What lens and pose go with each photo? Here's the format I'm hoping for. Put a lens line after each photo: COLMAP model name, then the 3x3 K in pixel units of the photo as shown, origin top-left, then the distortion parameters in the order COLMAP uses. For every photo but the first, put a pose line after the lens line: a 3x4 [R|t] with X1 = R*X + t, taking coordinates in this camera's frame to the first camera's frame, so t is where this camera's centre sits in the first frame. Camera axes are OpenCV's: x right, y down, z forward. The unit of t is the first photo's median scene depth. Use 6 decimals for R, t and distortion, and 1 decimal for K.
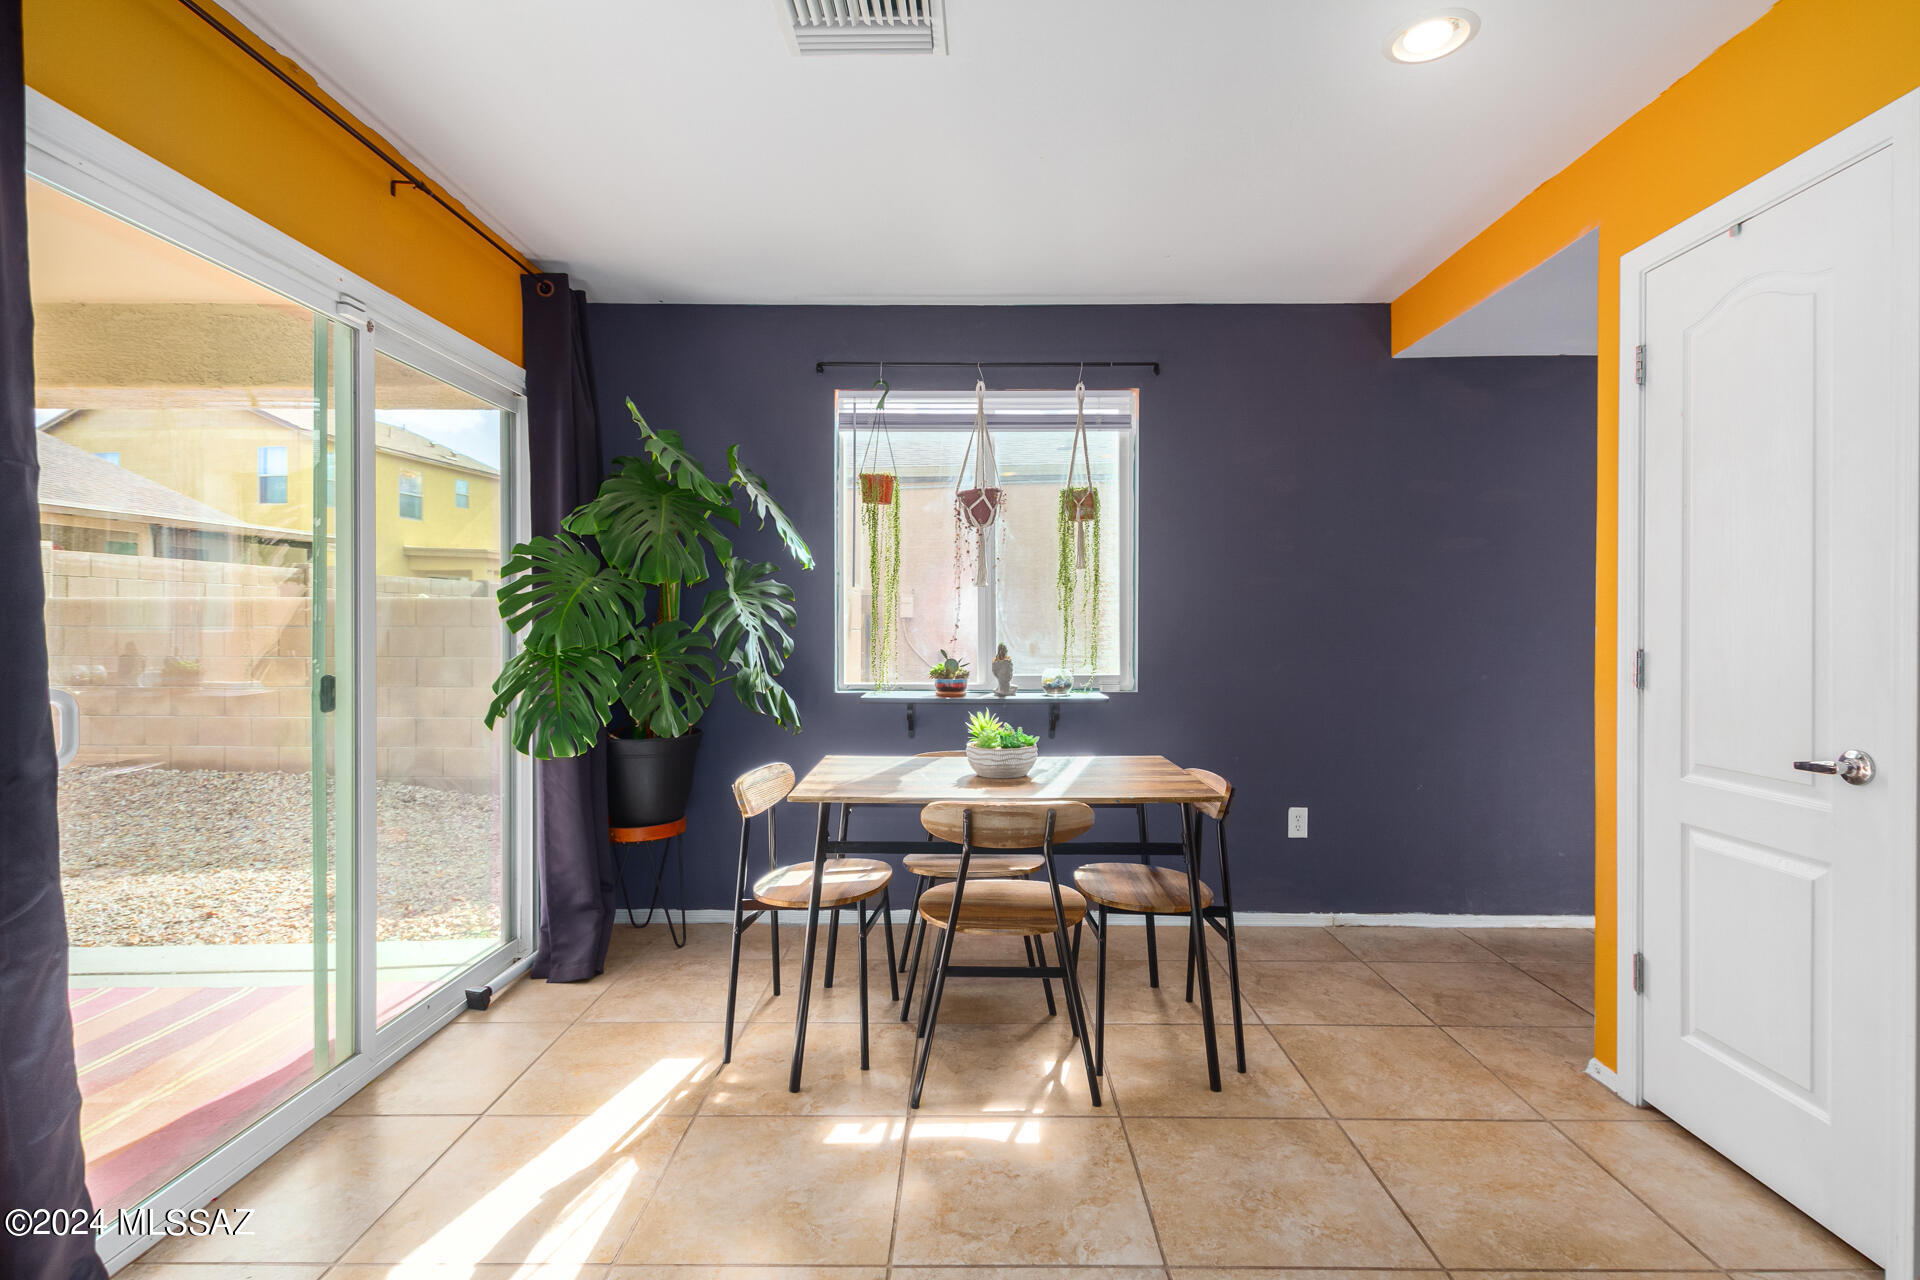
lens RADIAL K [[918.9, 0, 966.1], [0, 918.9, 631.2], [0, 0, 1]] dist [-0.001495, -0.000722]
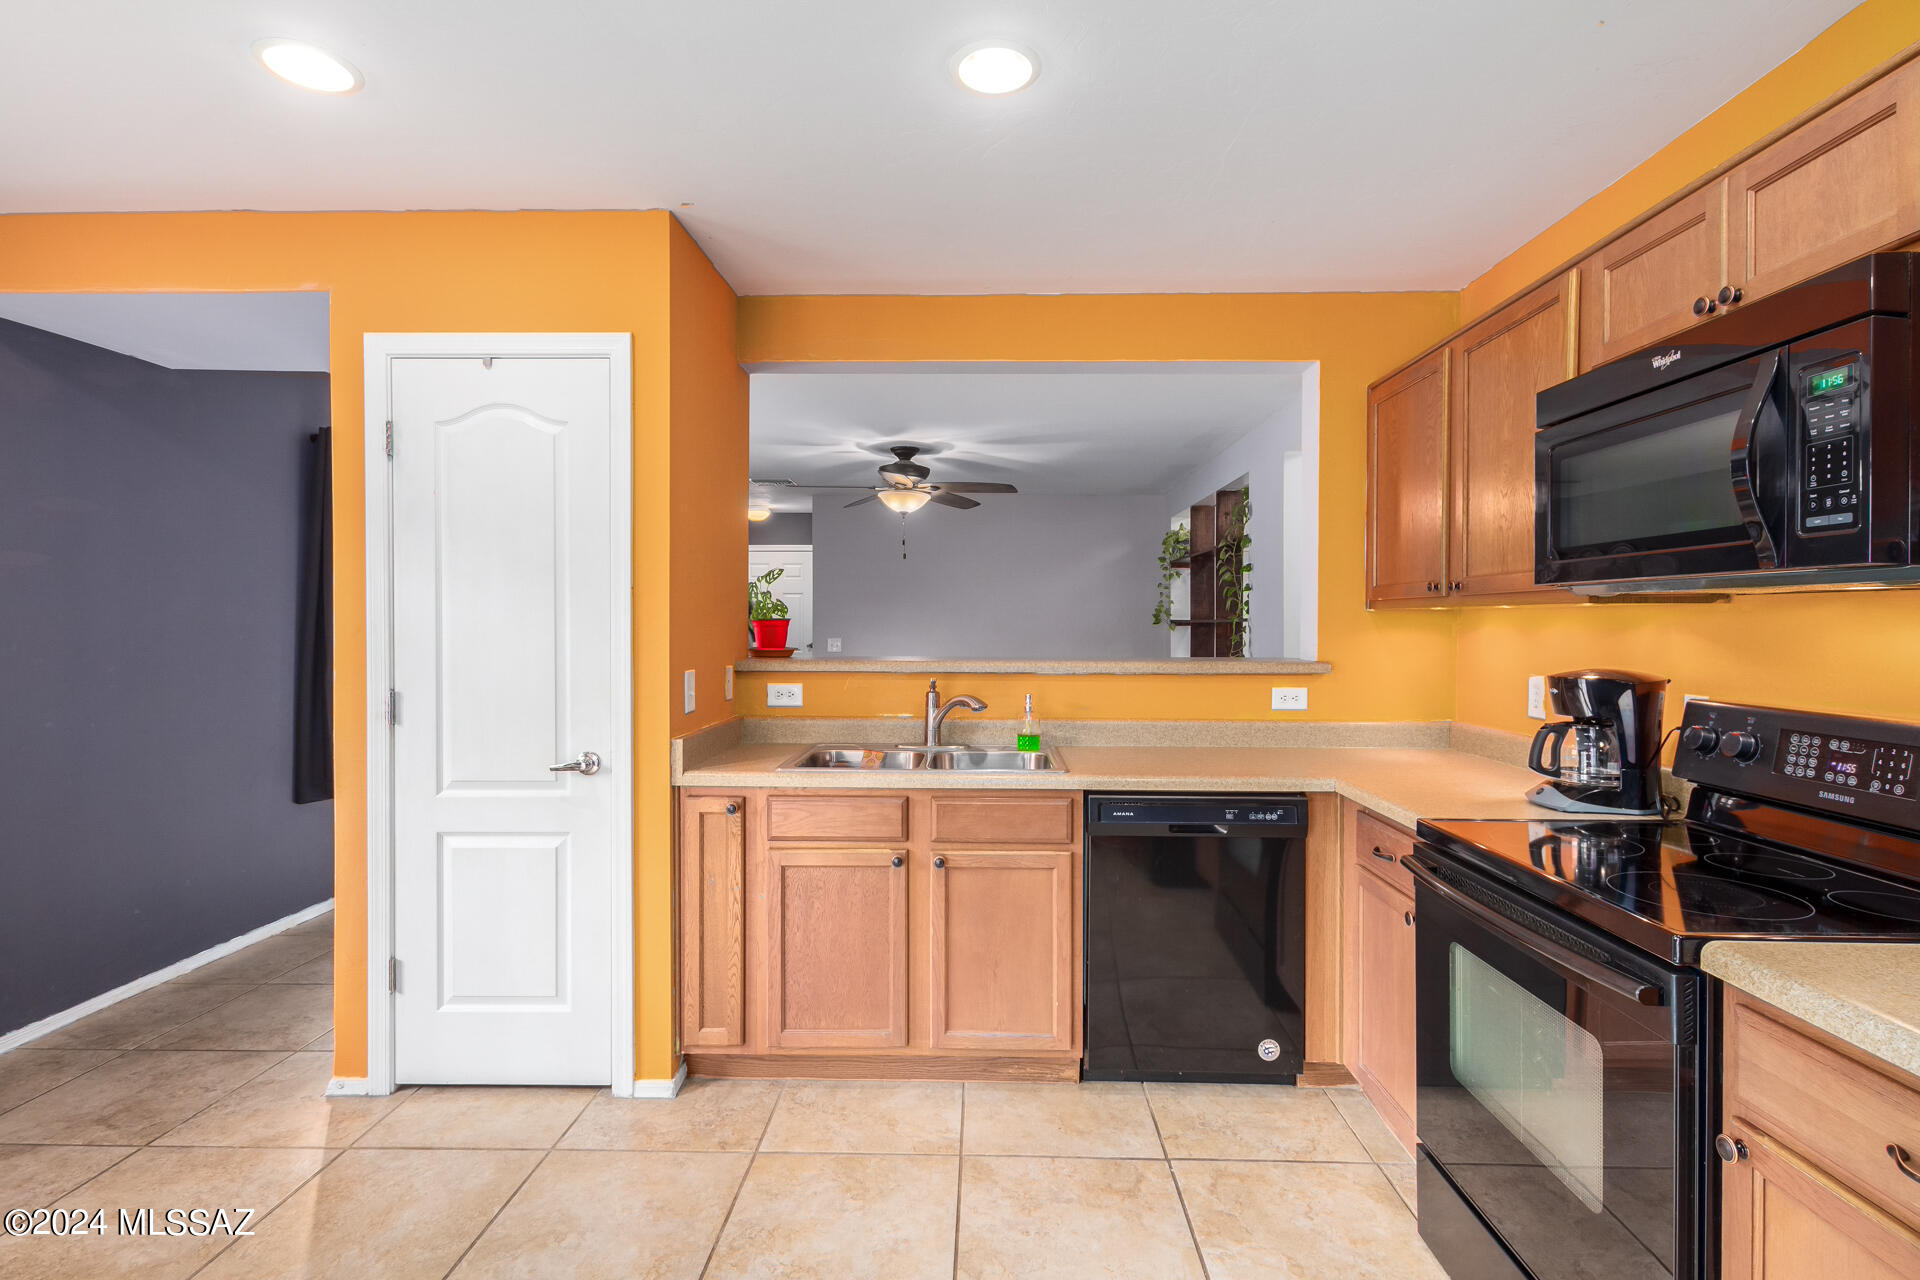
lens RADIAL K [[917.5, 0, 969.5], [0, 917.5, 622.6], [0, 0, 1]] dist [0.010118, -0.001398]
pose [[0.013313, -0.004578, 0.999901, -0.418258], [0.005937, 0.999972, 0.004499, -0.067228], [-0.999894, 0.005877, 0.013340, 0.284435]]
